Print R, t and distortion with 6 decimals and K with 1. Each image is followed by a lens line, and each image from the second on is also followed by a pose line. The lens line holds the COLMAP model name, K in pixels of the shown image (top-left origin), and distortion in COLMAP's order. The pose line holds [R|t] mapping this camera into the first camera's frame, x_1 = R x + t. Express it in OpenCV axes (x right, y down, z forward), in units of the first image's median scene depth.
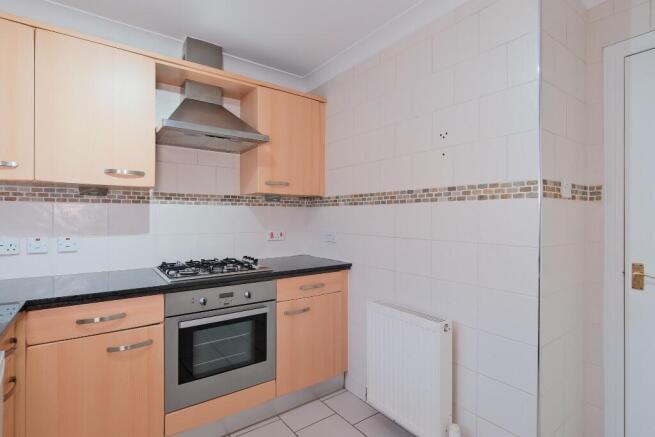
lens RADIAL K [[323.1, 0, 327.5], [0, 323.1, 218.5], [0, 0, 1]] dist [0.000563, -0.002223]
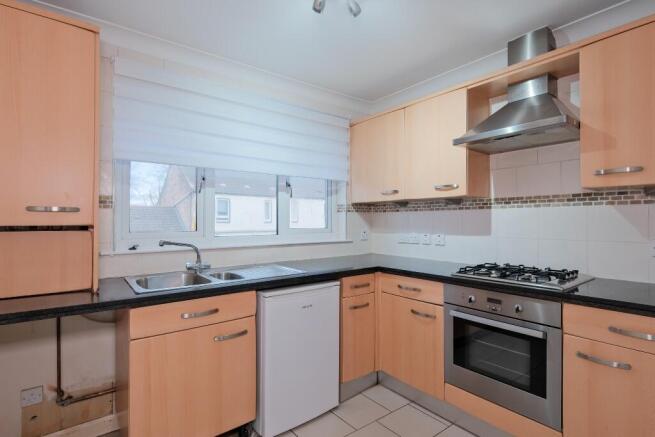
lens RADIAL K [[323.1, 0, 327.5], [0, 323.1, 218.5], [0, 0, 1]] dist [0.000563, -0.002223]
pose [[0.019518, -0.007851, -0.999779, 0.615532], [-0.001929, 0.999967, -0.007890, -0.002088], [0.999808, 0.002083, 0.019503, 0.451677]]
